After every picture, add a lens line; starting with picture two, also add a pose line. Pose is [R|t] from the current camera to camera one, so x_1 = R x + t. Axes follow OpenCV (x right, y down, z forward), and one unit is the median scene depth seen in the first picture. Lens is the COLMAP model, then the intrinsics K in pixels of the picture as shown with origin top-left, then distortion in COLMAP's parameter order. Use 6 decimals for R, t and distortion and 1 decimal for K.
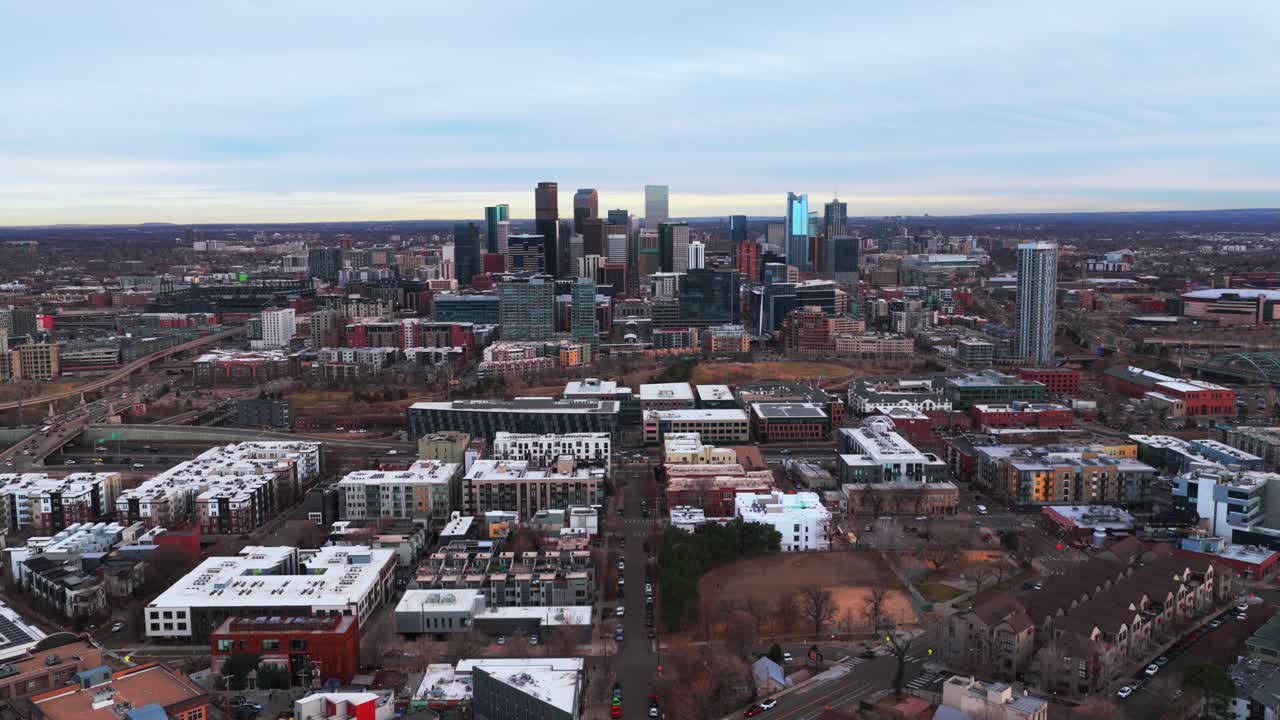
lens RADIAL K [[1088.5, 0, 640.0], [0, 1088.5, 360.0], [0, 0, 1]] dist [-0.014874, 0.046143]
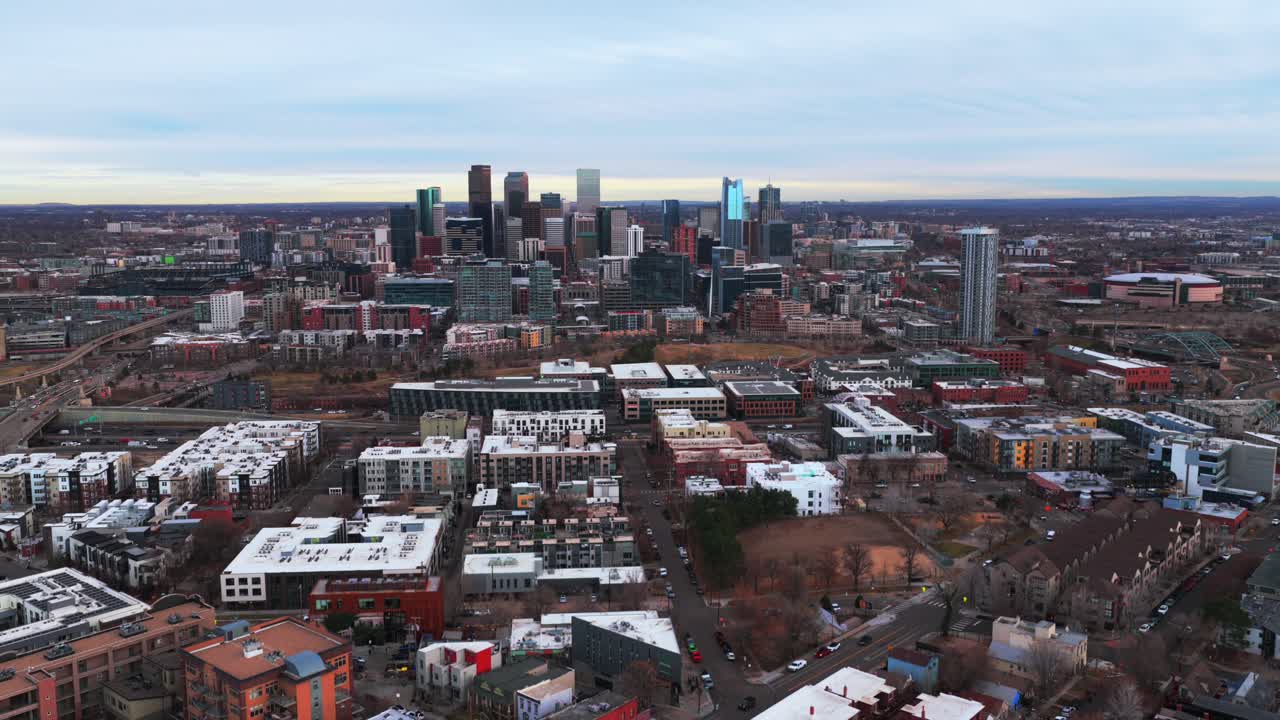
lens RADIAL K [[1088.5, 0, 640.0], [0, 1088.5, 360.0], [0, 0, 1]] dist [-0.014874, 0.046143]
pose [[0.997146, -0.004285, 0.075379, -0.053077], [0.003184, 0.999886, 0.014728, 0.003366], [-0.075434, -0.014446, 0.997046, -0.025630]]
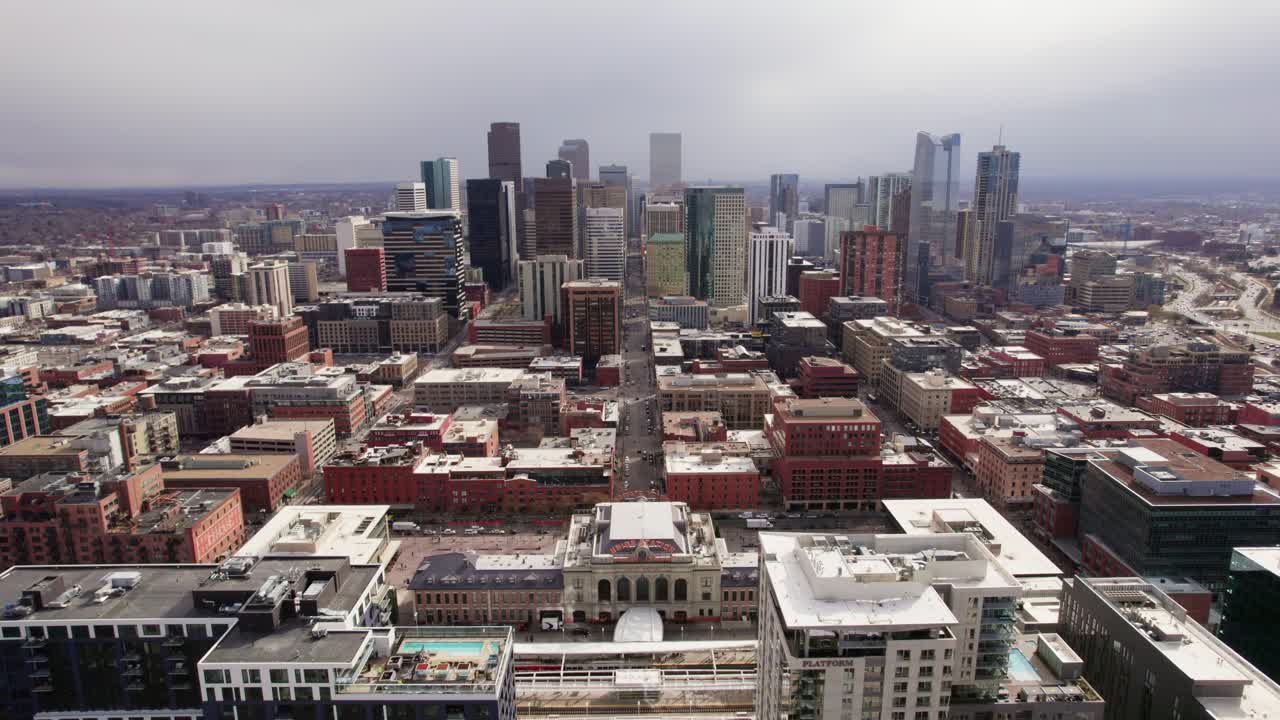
lens RADIAL K [[824.4, 0, 640.0], [0, 824.4, 360.0], [0, 0, 1]] dist [-0.046919, 0.000659]
pose [[0.999997, -0.000245, 0.002623, -0.015026], [0.000013, 0.996099, 0.088247, -0.217644], [-0.002635, -0.088247, 0.996095, 1.671286]]
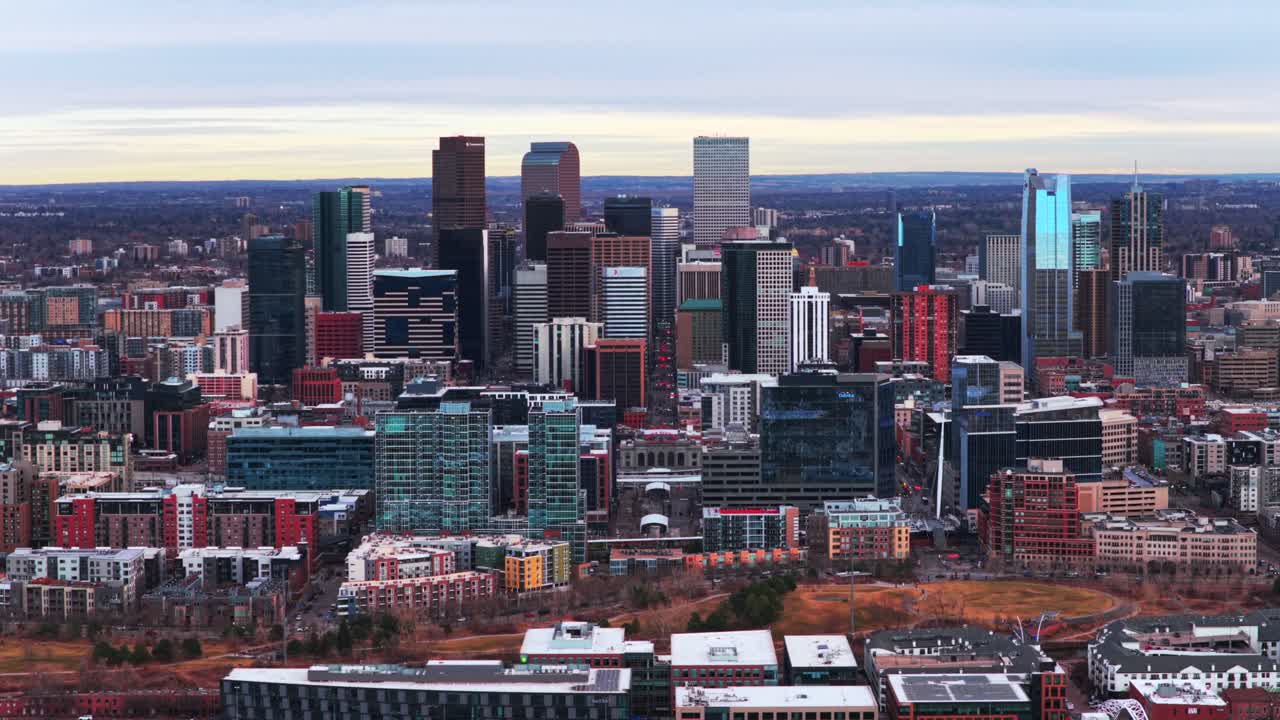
lens RADIAL K [[2845.9, 0, 592.8], [0, 2845.9, 359.5], [0, 0, 1]] dist [-0.173893, 0.445631]
pose [[0.999477, 0.002149, -0.032281, 0.006075], [-0.004211, 0.997946, -0.063929, -0.020914], [0.032077, 0.064031, 0.997432, -0.326805]]
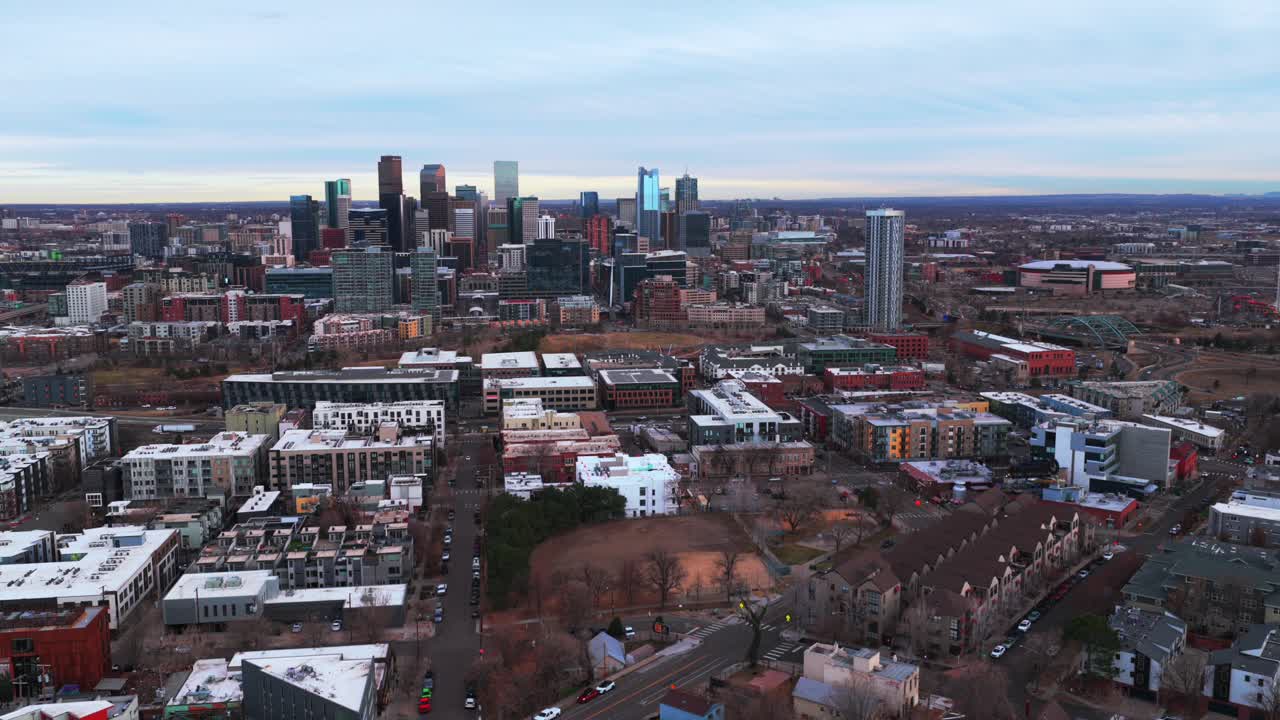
lens RADIAL K [[1088.5, 0, 640.0], [0, 1088.5, 360.0], [0, 0, 1]] dist [-0.014874, 0.046143]
pose [[0.991148, -0.014518, 0.131963, 0.011928], [0.012510, 0.999793, 0.016036, 0.015297], [-0.132169, -0.014243, 0.991125, 0.050380]]
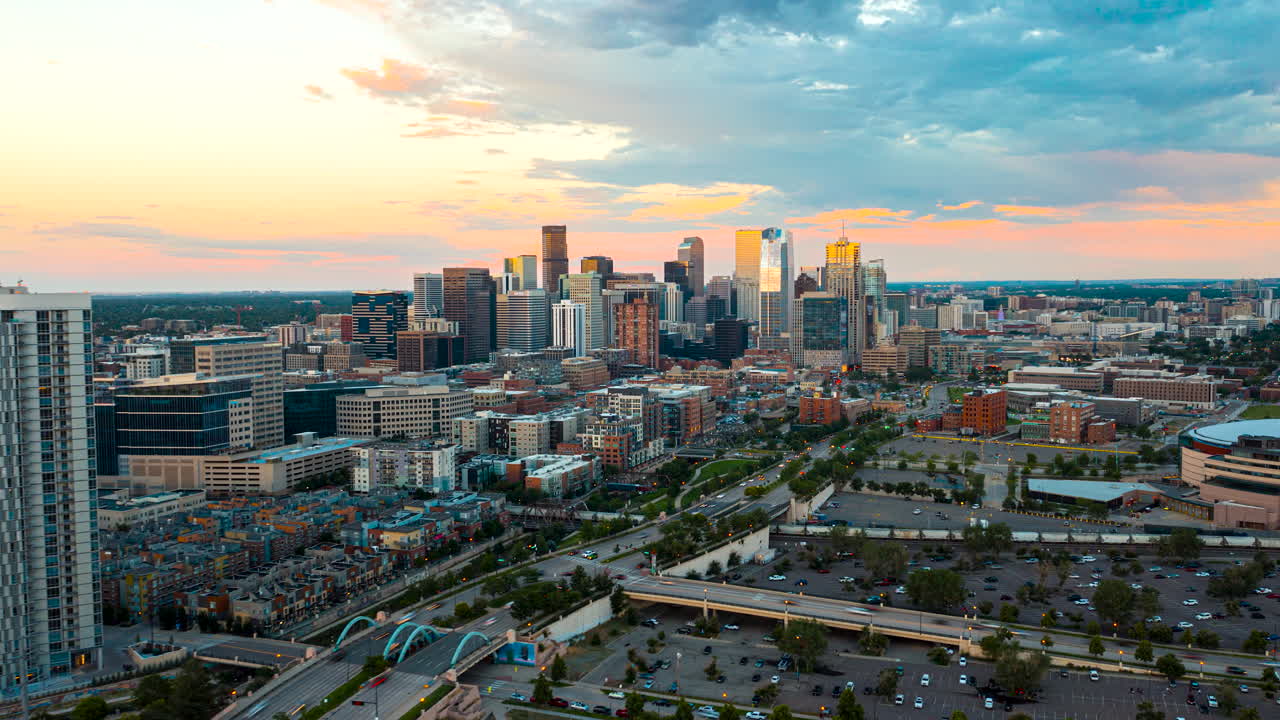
lens RADIAL K [[1088.5, 0, 640.0], [0, 1088.5, 360.0], [0, 0, 1]] dist [-0.014874, 0.046143]
pose [[0.932843, 0.025331, -0.359391, 0.873381], [-0.046122, 0.997714, -0.049392, -0.108334], [0.357318, 0.062650, 0.931879, 1.040973]]
